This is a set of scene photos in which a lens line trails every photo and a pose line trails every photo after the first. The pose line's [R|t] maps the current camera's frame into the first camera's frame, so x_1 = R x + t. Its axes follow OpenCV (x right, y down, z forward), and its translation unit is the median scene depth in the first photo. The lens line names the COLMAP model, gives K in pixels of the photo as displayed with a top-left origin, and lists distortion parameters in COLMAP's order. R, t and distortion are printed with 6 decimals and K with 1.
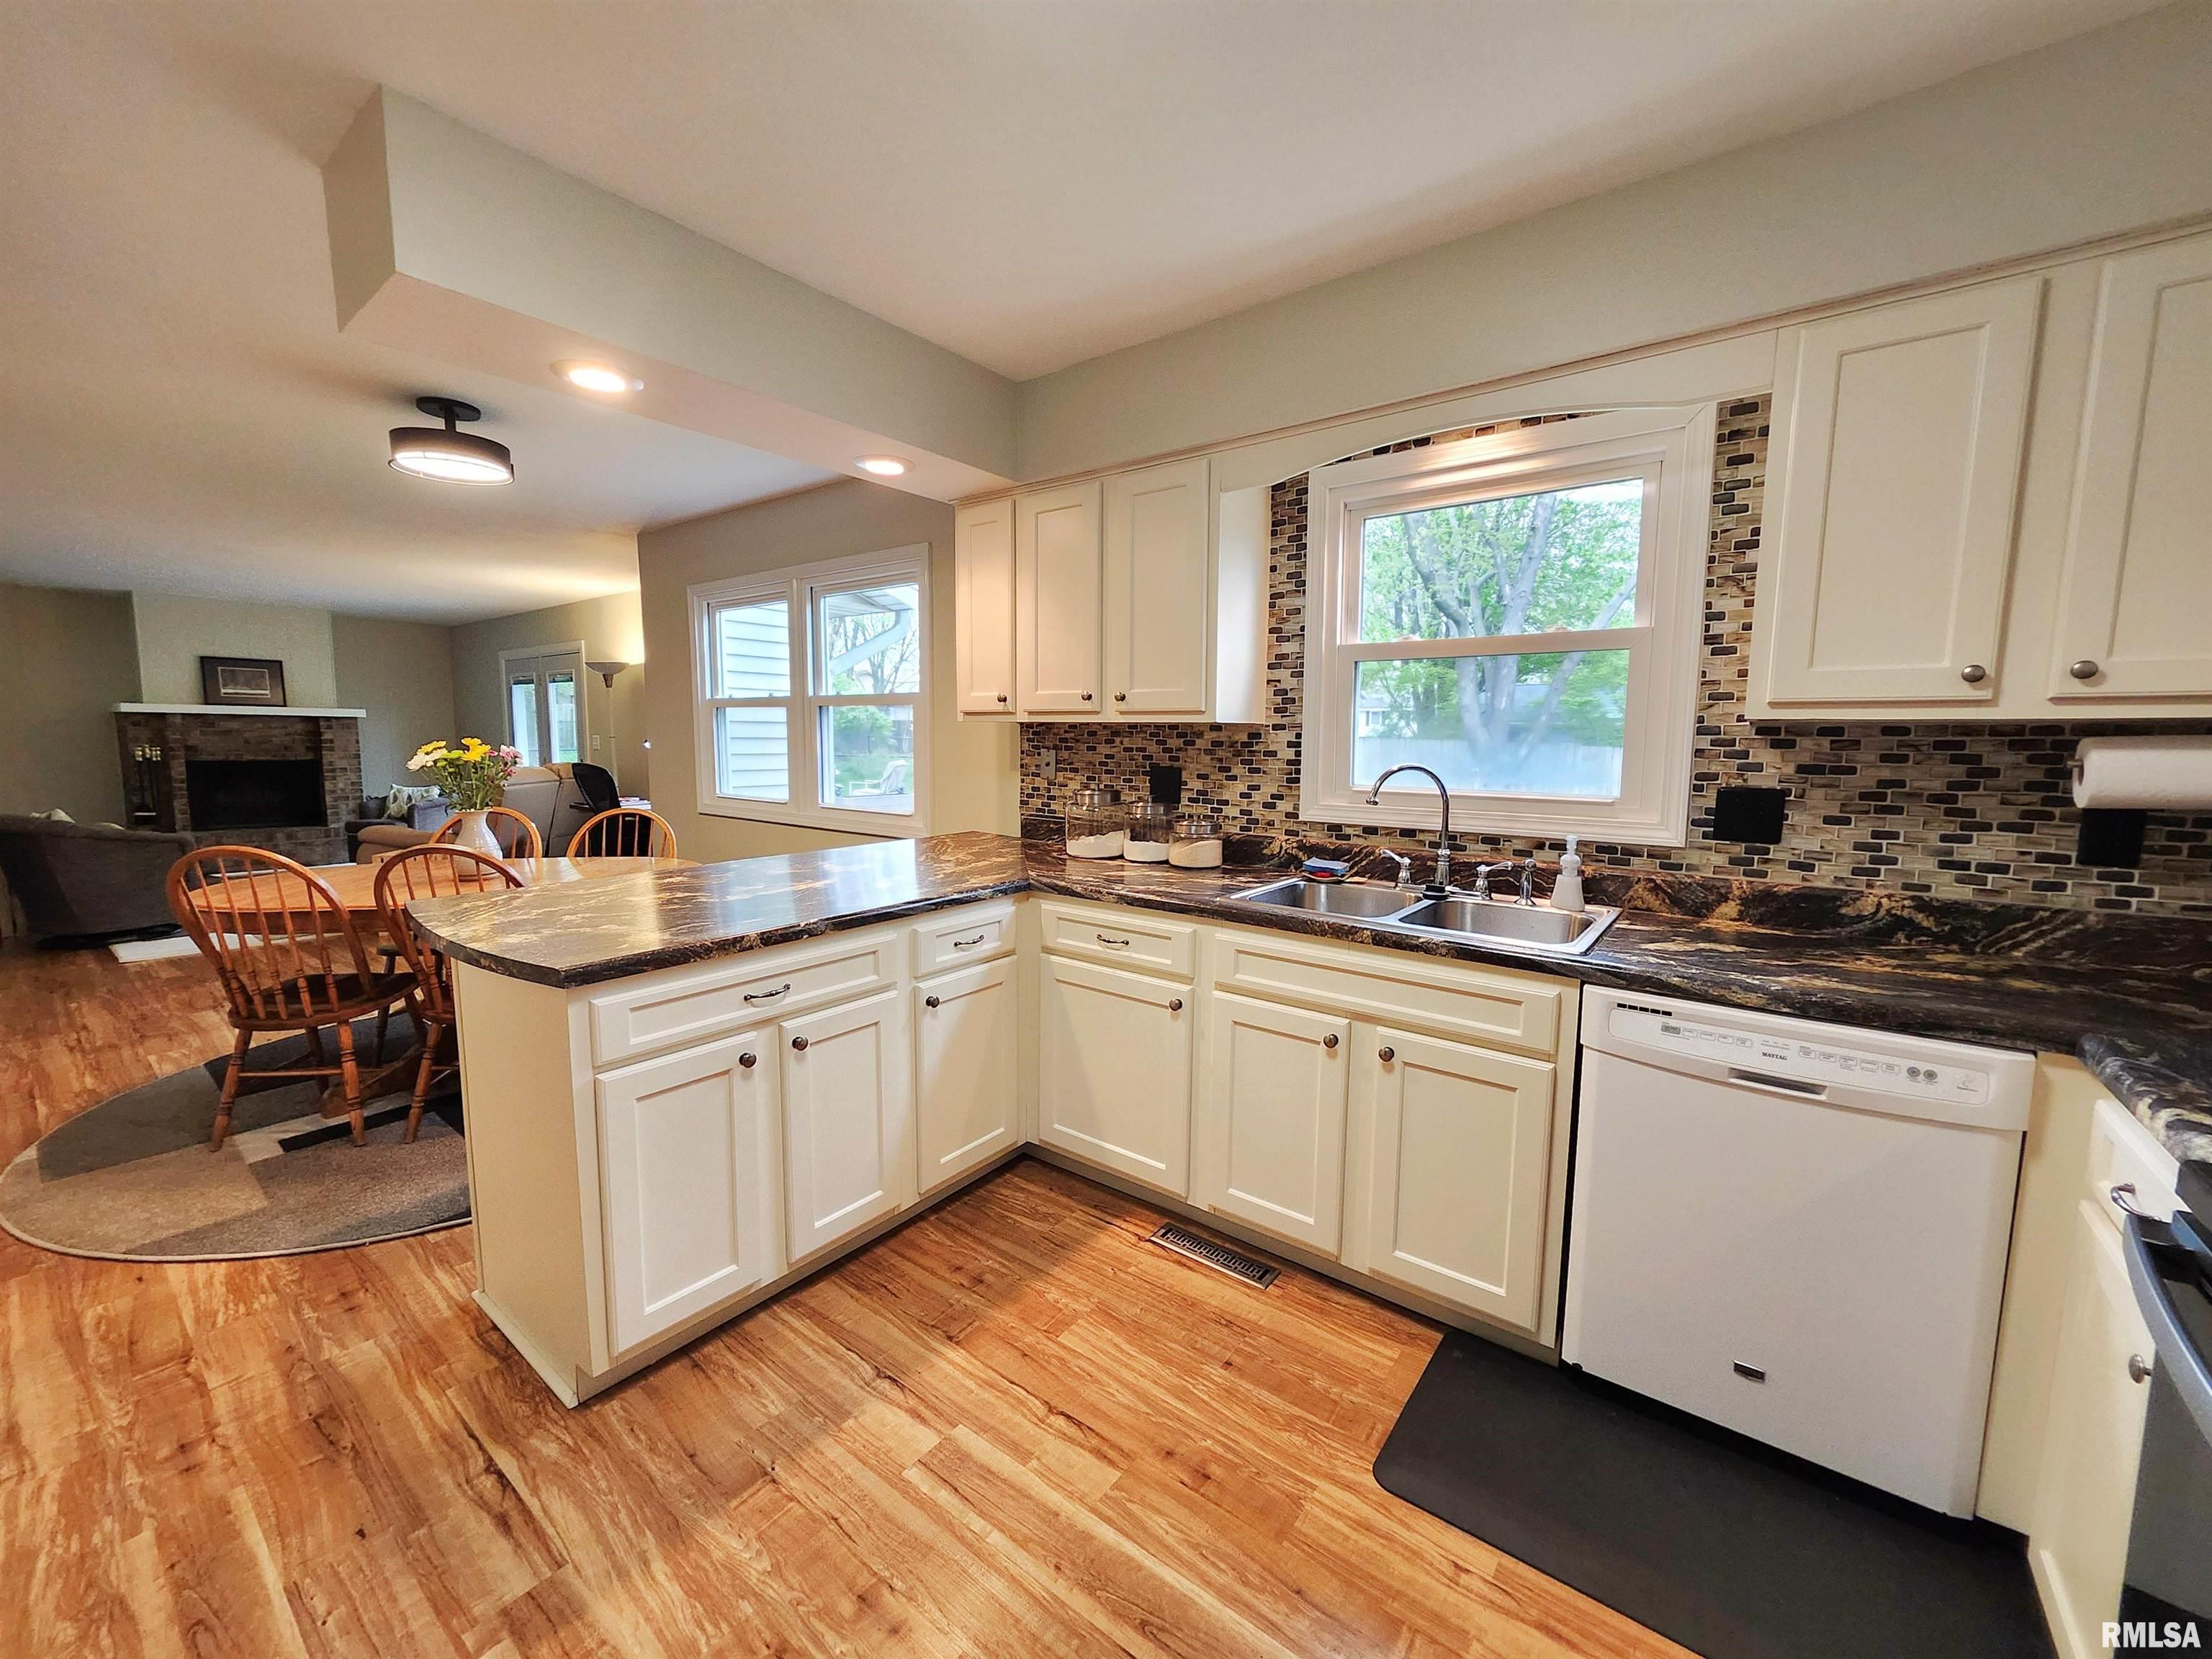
lens RADIAL K [[870.2, 0, 1112.2], [0, 870.2, 829.0], [0, 0, 1]] dist [0.000313, -0.000111]
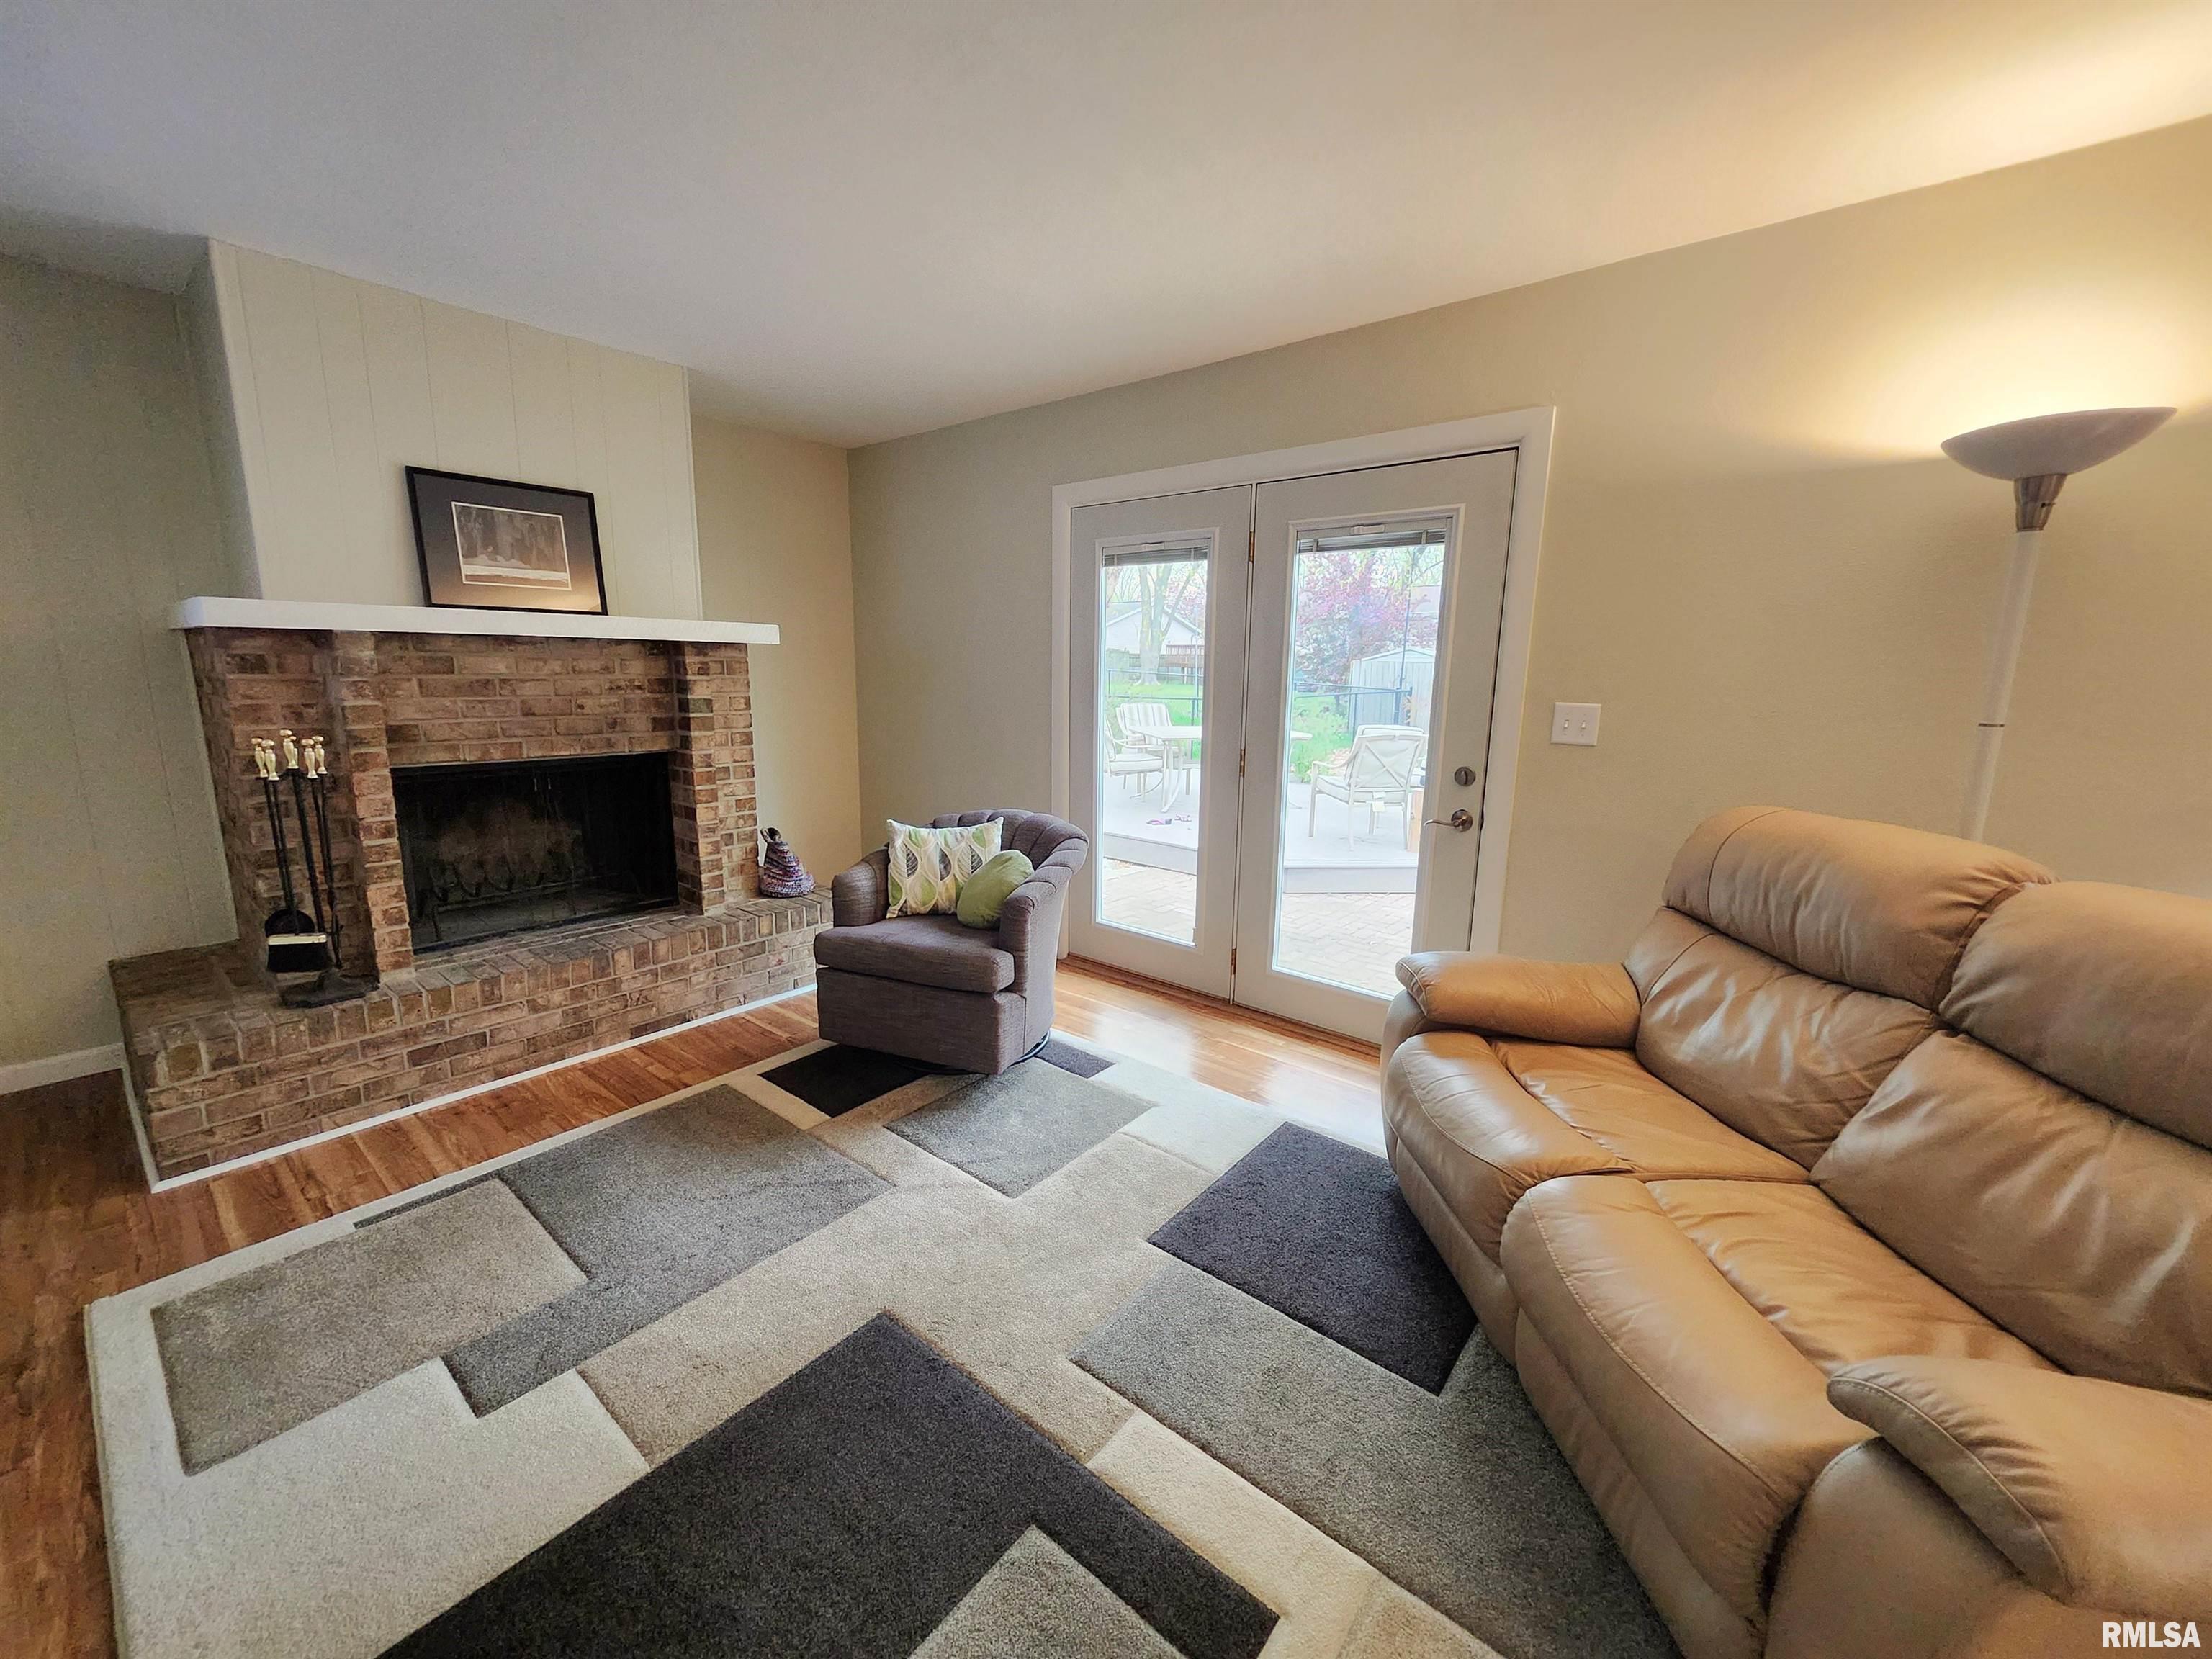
lens RADIAL K [[870.2, 0, 1100.7], [0, 870.2, 840.7], [0, 0, 1]] dist [0.000313, -0.000111]
pose [[0.999872, 0.004821, -0.015284, -2.200305], [-0.003334, 0.995392, 0.095836, -0.240263], [0.015675, -0.095773, 0.995280, 1.860715]]
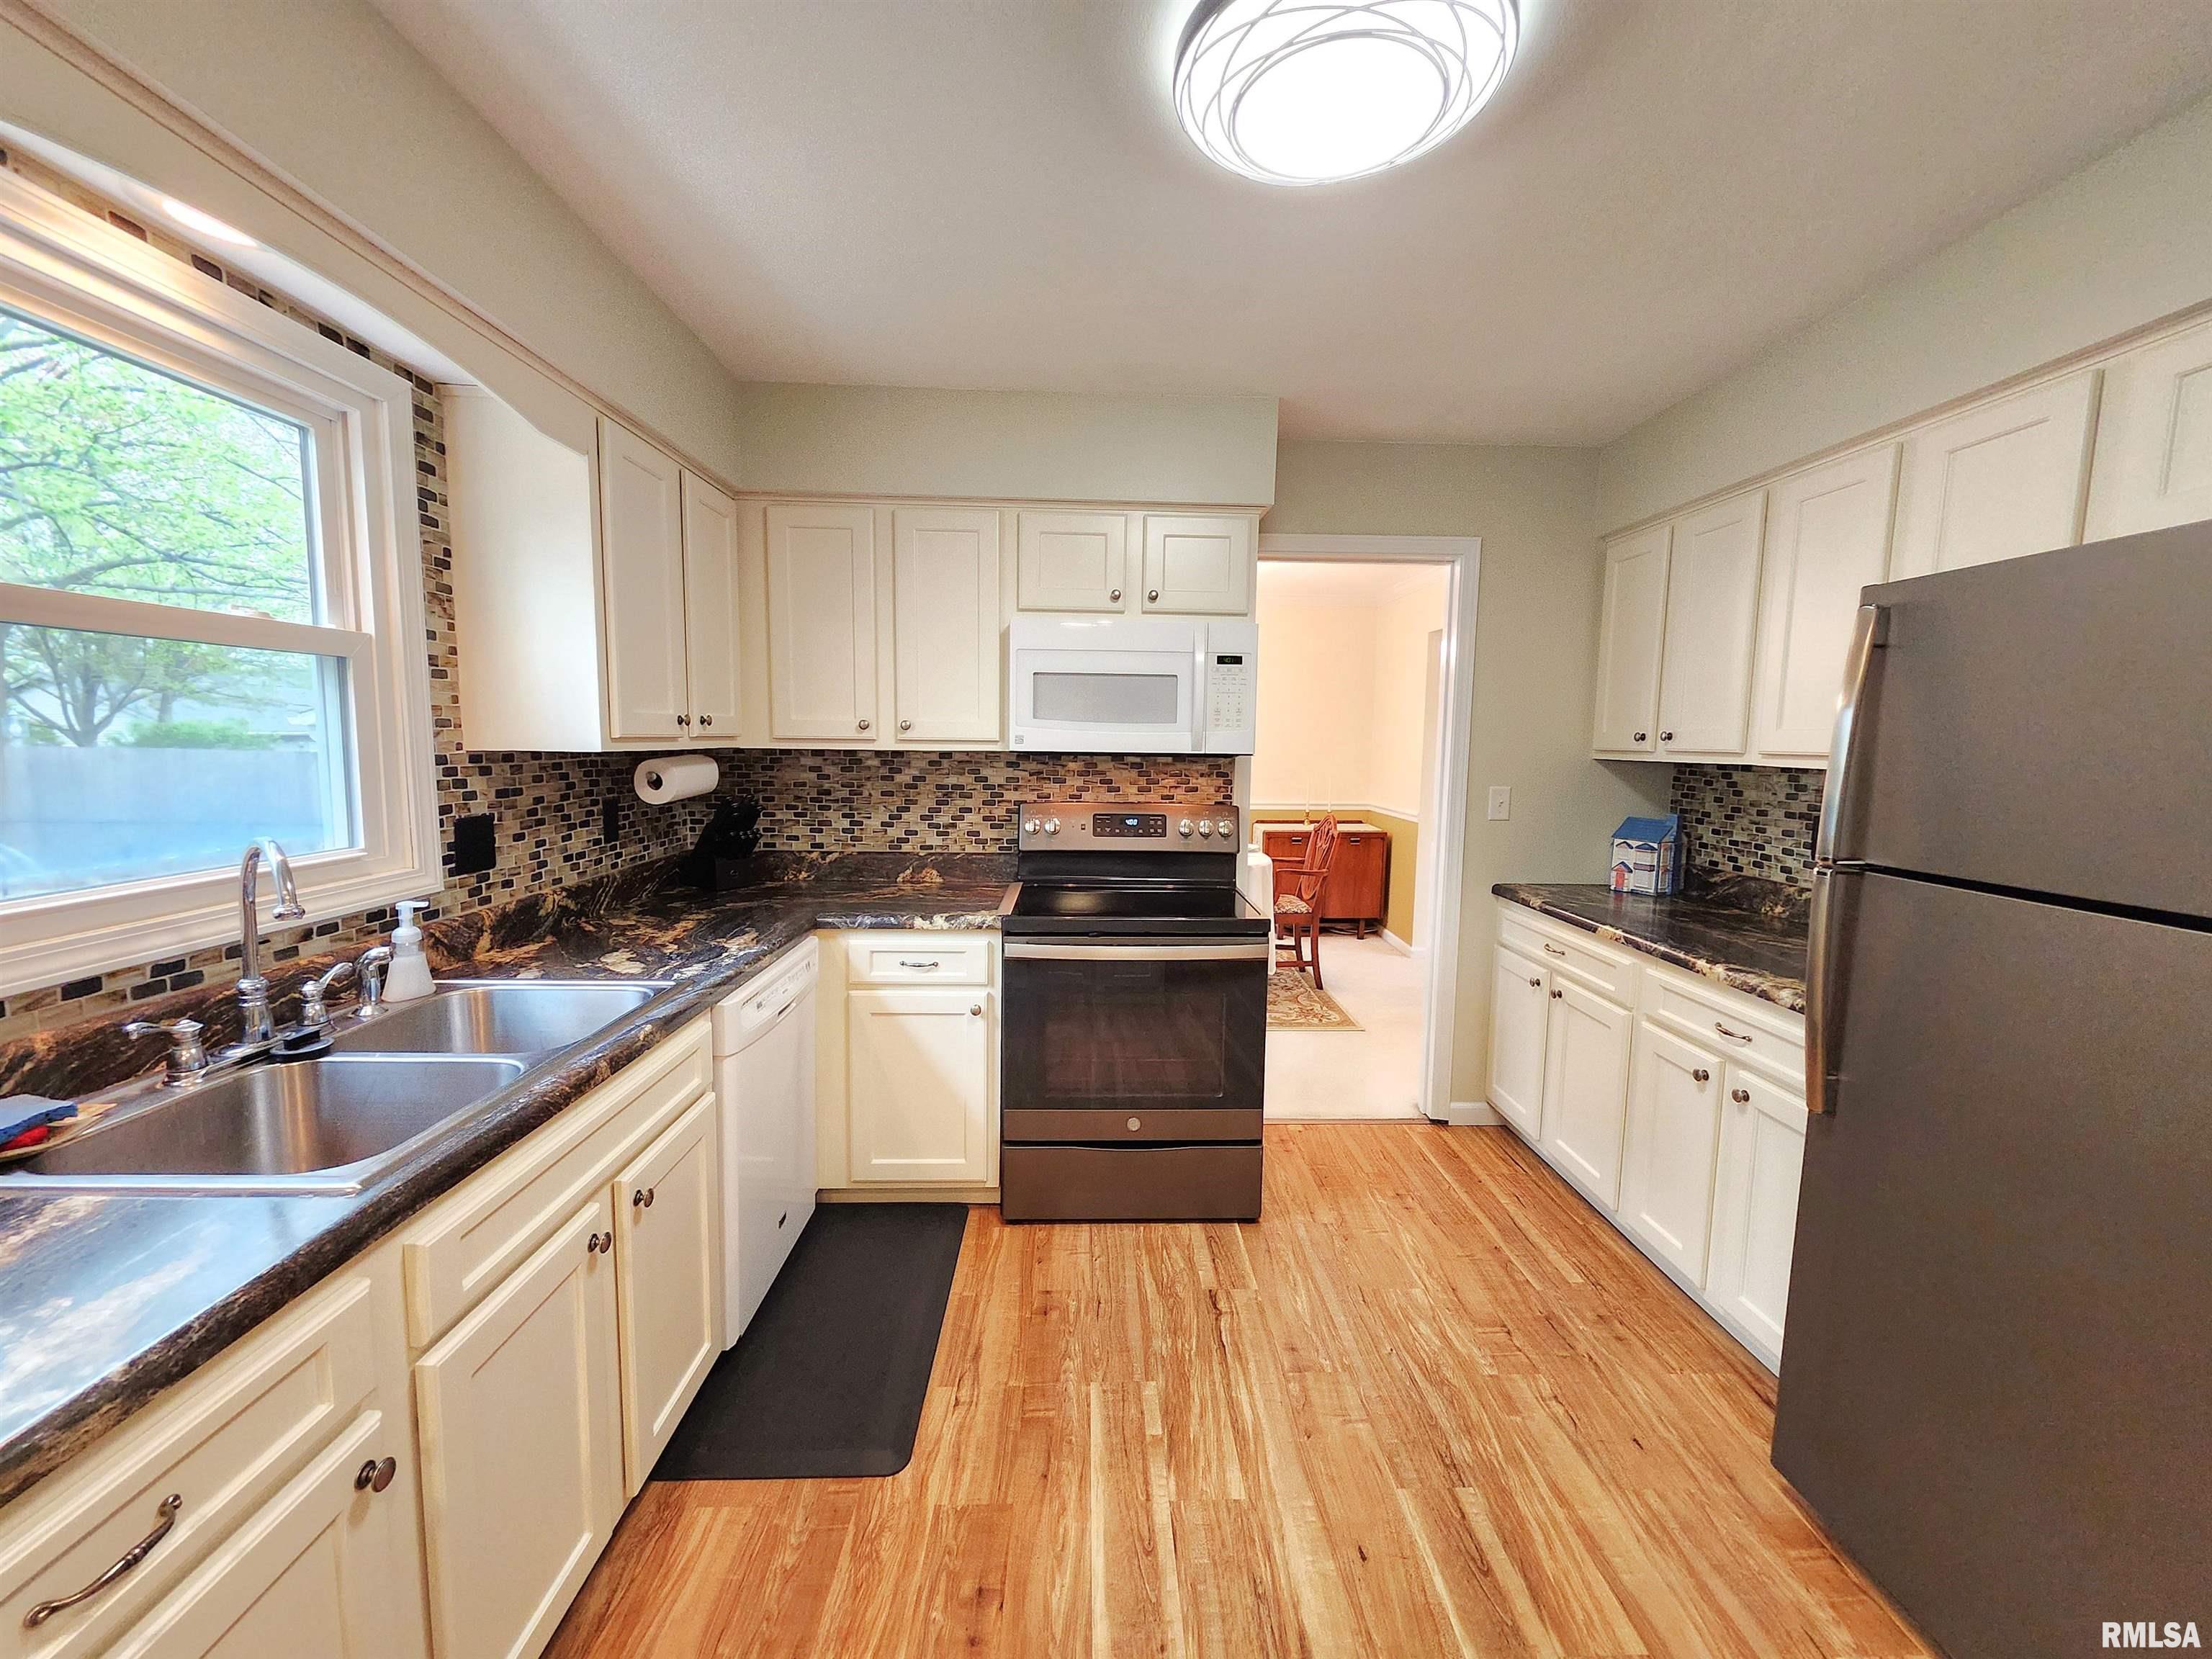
lens RADIAL K [[870.2, 0, 1112.9], [0, 870.2, 830.5], [0, 0, 1]] dist [0.000313, -0.000111]
pose [[-0.628067, -0.103855, 0.771198, -0.357836], [0.062816, 0.981053, 0.183274, -0.124228], [-0.775620, 0.163552, -0.609643, 0.775091]]
